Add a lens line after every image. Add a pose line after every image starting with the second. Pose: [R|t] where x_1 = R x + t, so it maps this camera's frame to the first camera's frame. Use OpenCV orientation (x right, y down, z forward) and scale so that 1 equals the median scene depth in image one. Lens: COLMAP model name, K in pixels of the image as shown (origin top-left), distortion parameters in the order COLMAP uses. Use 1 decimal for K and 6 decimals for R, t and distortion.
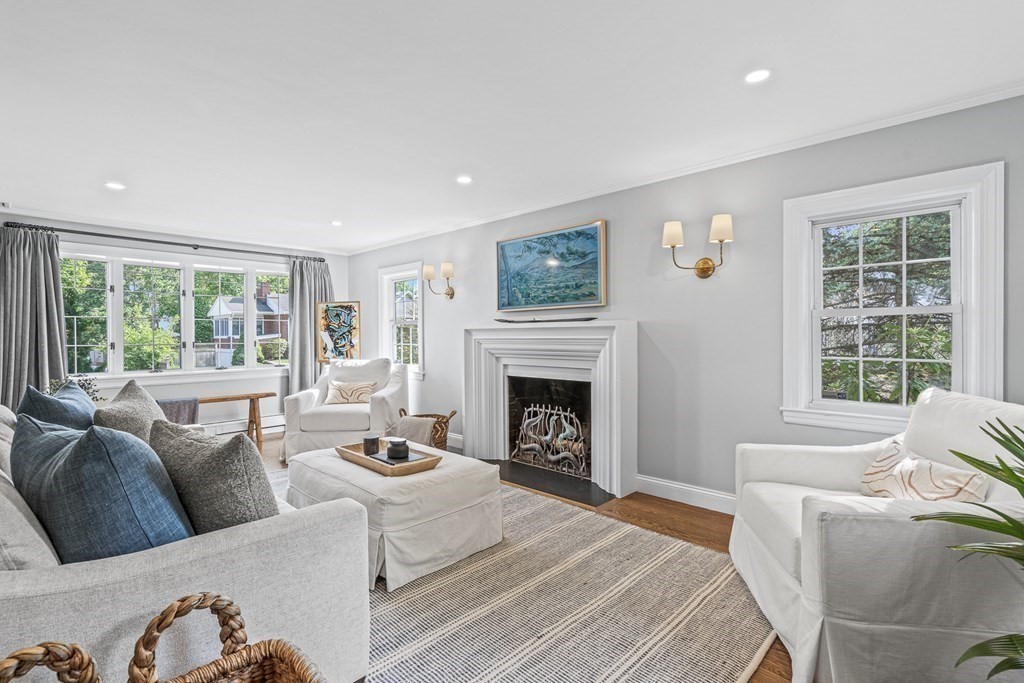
lens RADIAL K [[465.2, 0, 508.6], [0, 465.2, 342.7], [0, 0, 1]] dist [0.000813, 0.000520]
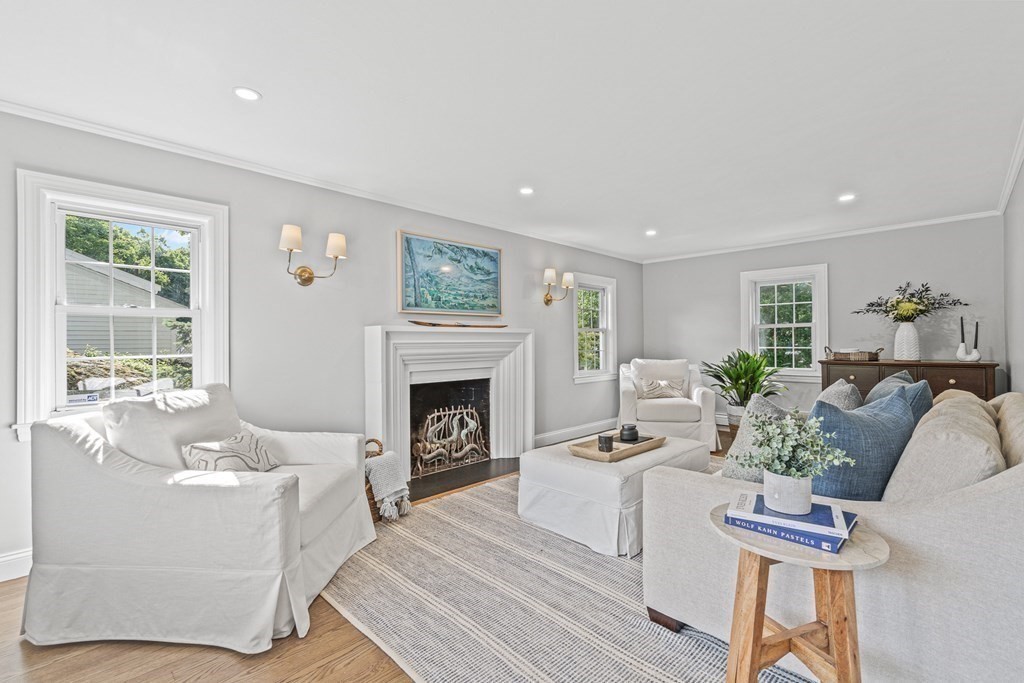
lens RADIAL K [[465.2, 0, 508.6], [0, 465.2, 342.7], [0, 0, 1]] dist [0.000813, 0.000520]
pose [[0.038475, 0.002838, 0.999256, -0.968055], [0.020282, 0.999788, -0.003620, -0.002382], [-0.999054, 0.020406, 0.038410, 0.845358]]
